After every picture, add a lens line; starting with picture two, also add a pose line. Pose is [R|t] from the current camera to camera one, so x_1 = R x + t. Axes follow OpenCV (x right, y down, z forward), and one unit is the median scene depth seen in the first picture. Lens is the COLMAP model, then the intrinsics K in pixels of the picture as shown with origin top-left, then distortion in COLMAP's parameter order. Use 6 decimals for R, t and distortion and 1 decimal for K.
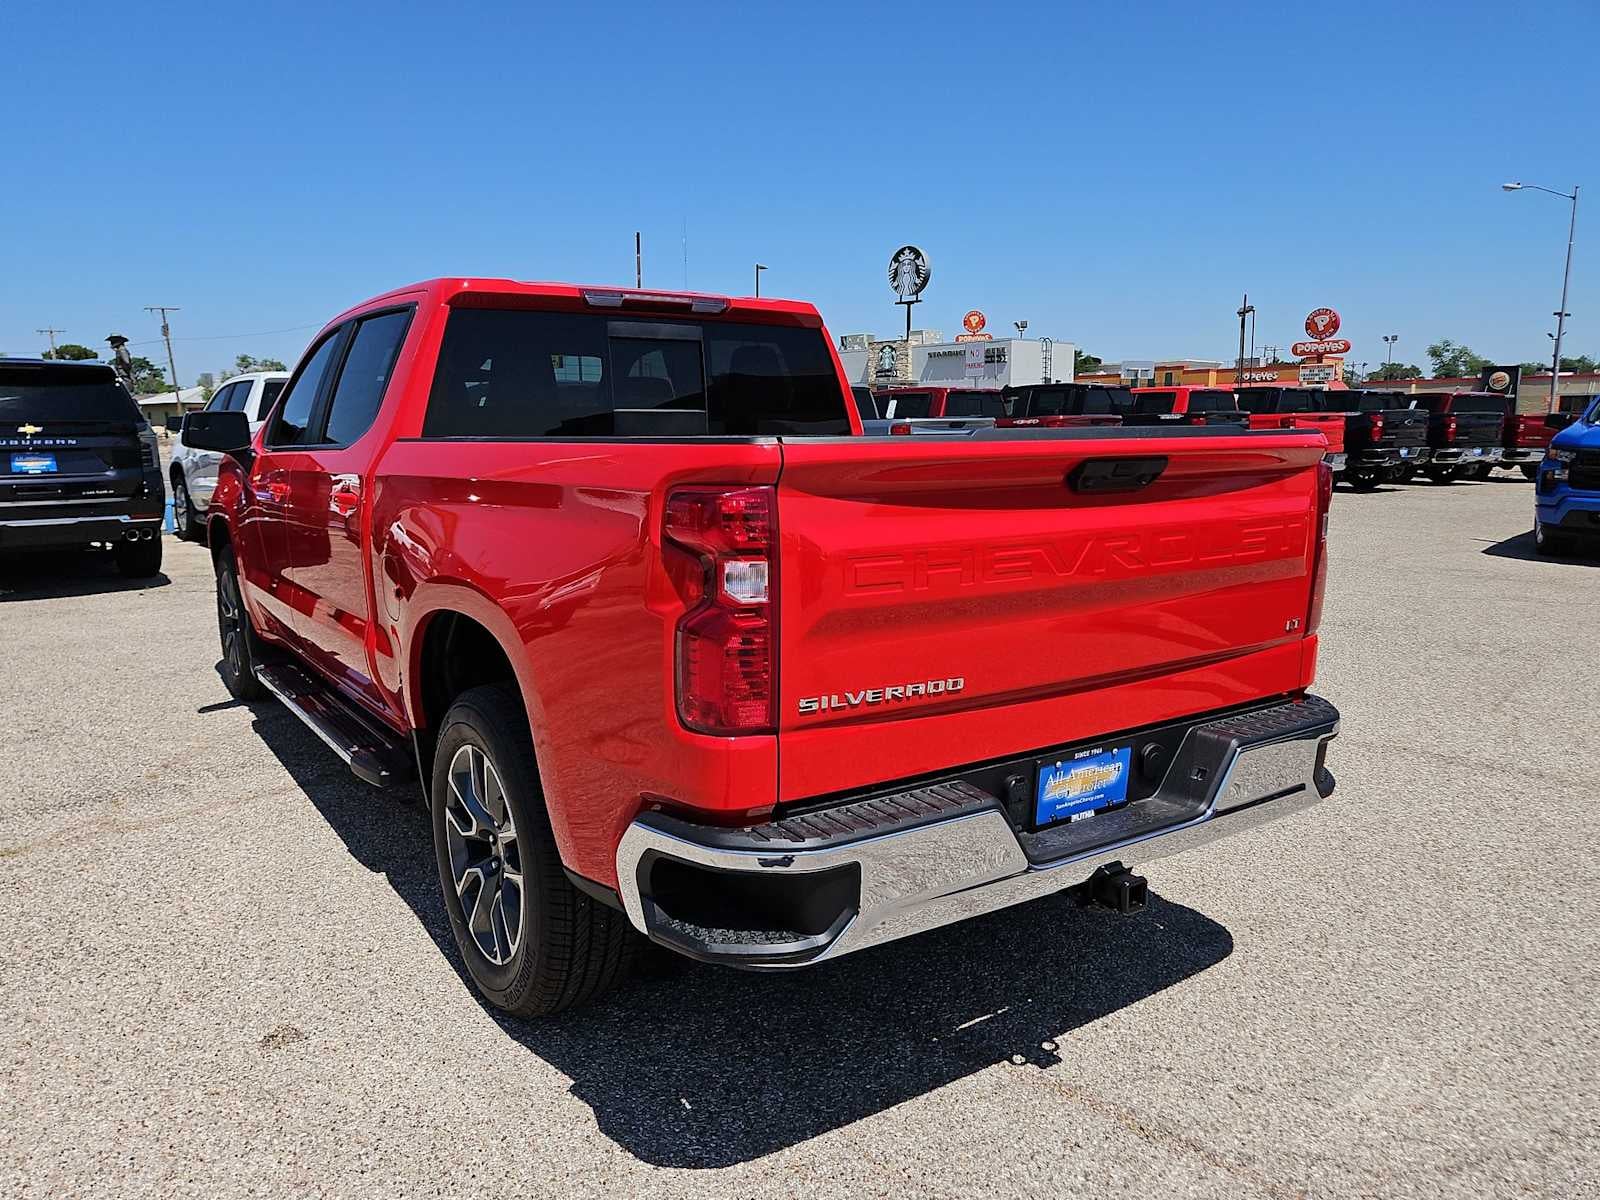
lens RADIAL K [[1150.4, 0, 793.4], [0, 1150.4, 653.6], [0, 0, 1]] dist [0.162076, -0.001298]
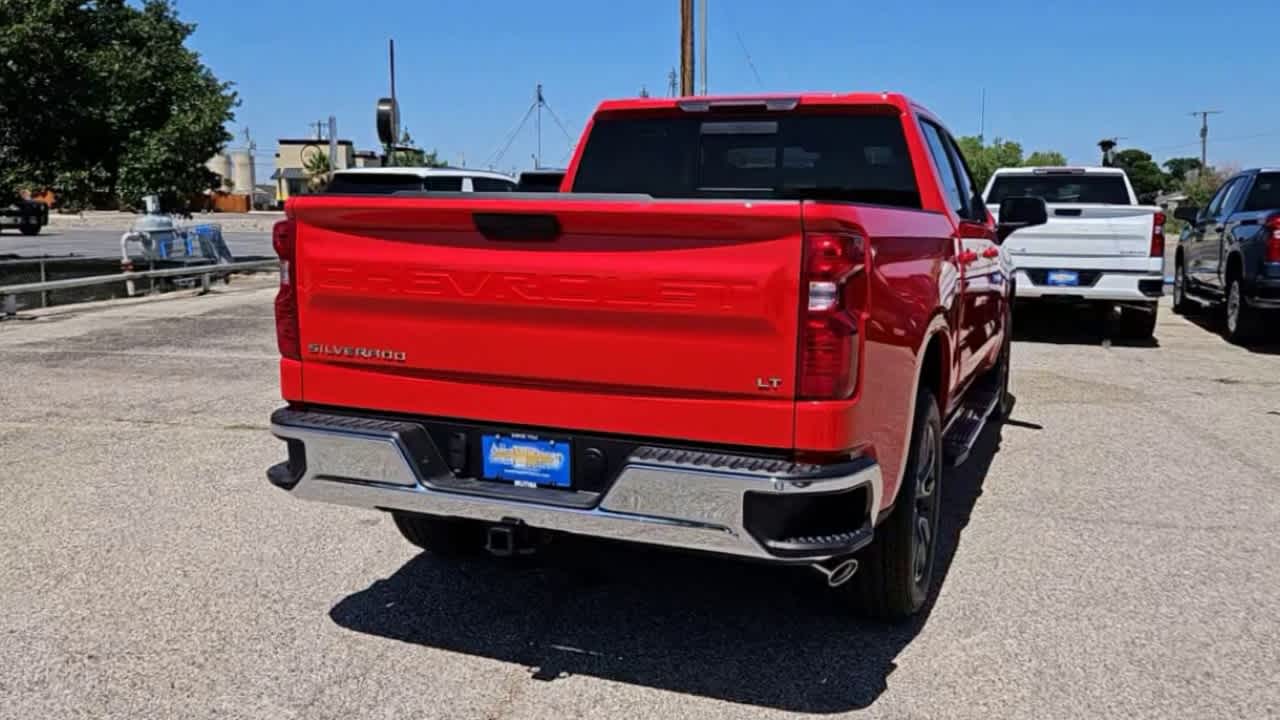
lens RADIAL K [[1153.0, 0, 664.9], [0, 1153.0, 358.8], [0, 0, 1]] dist [0.057215, 0.000898]
pose [[0.538808, 0.122002, -0.833547, 1.368637], [-0.178804, 0.983476, 0.028367, -0.065167], [0.823234, 0.133757, 0.551719, 0.371717]]
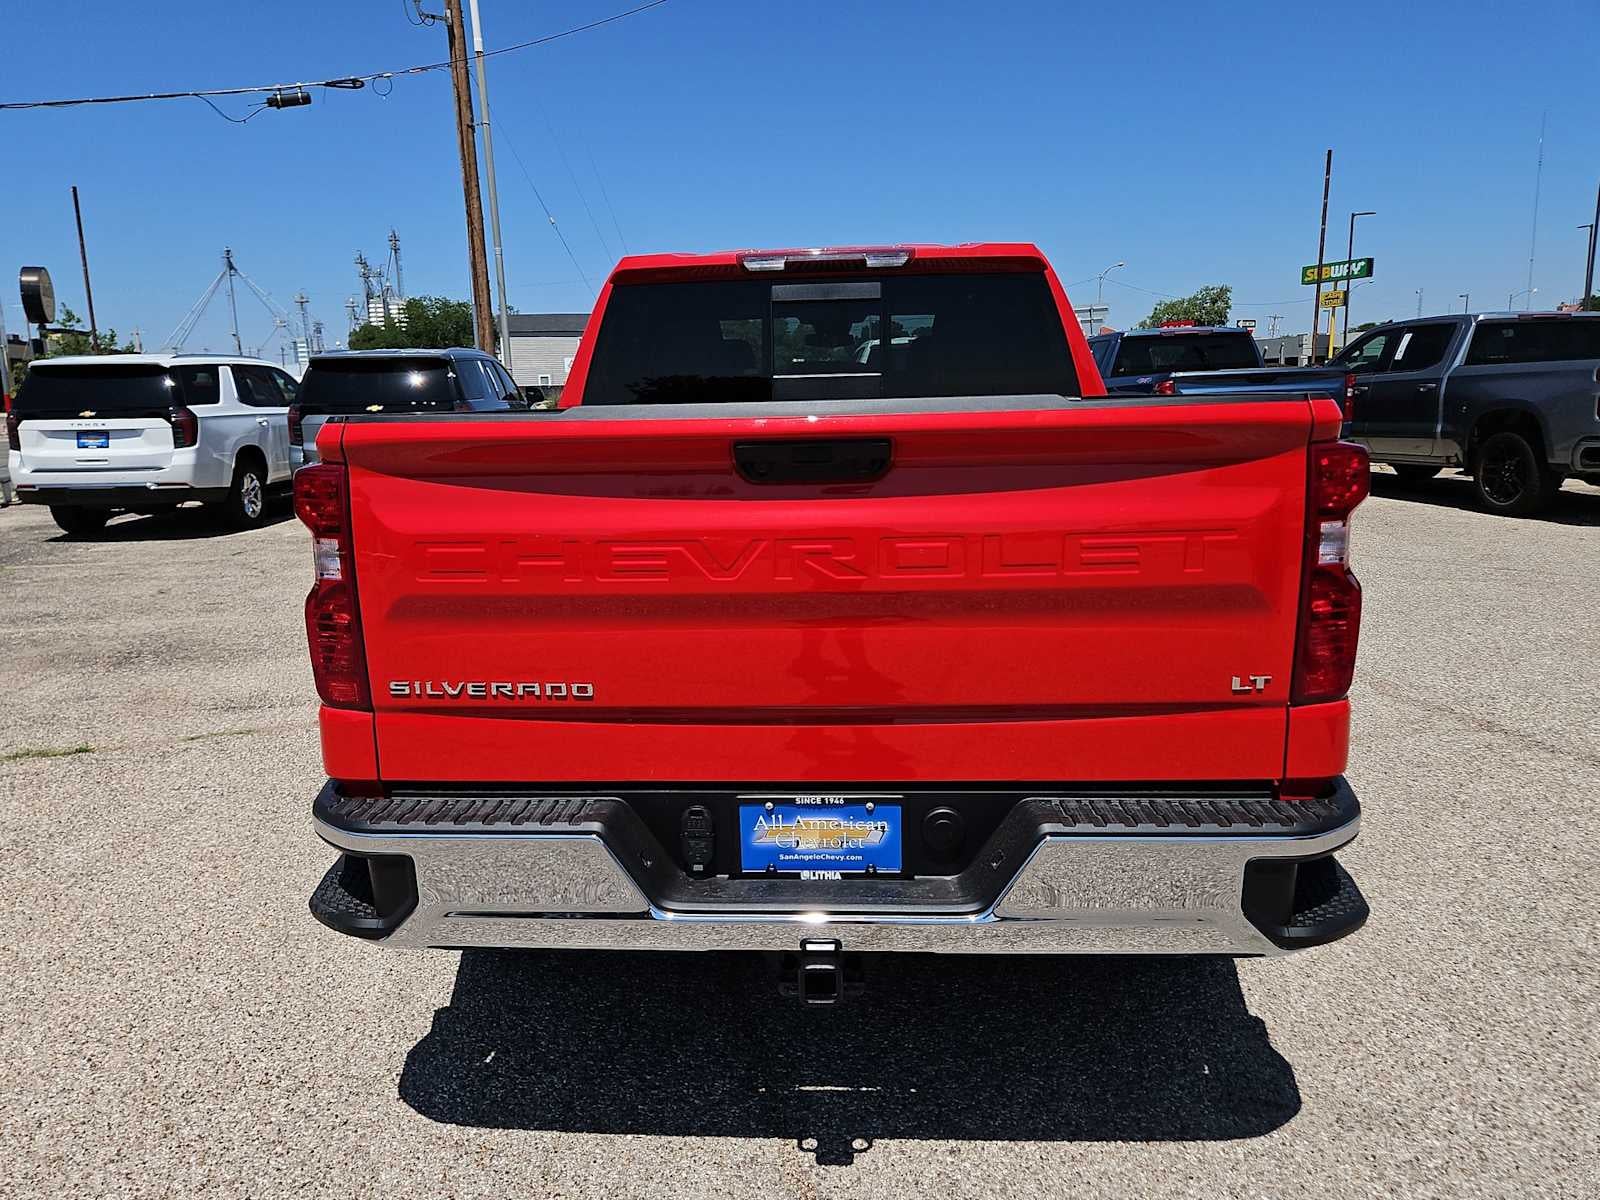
lens RADIAL K [[1182.3, 0, 779.9], [0, 1182.3, 606.6], [0, 0, 1]] dist [0.074041, -0.067624]
pose [[0.783185, 0.102143, -0.613341, 0.694213], [-0.099911, 0.994270, 0.038003, -0.074963], [0.613709, 0.031516, 0.788903, 0.307995]]
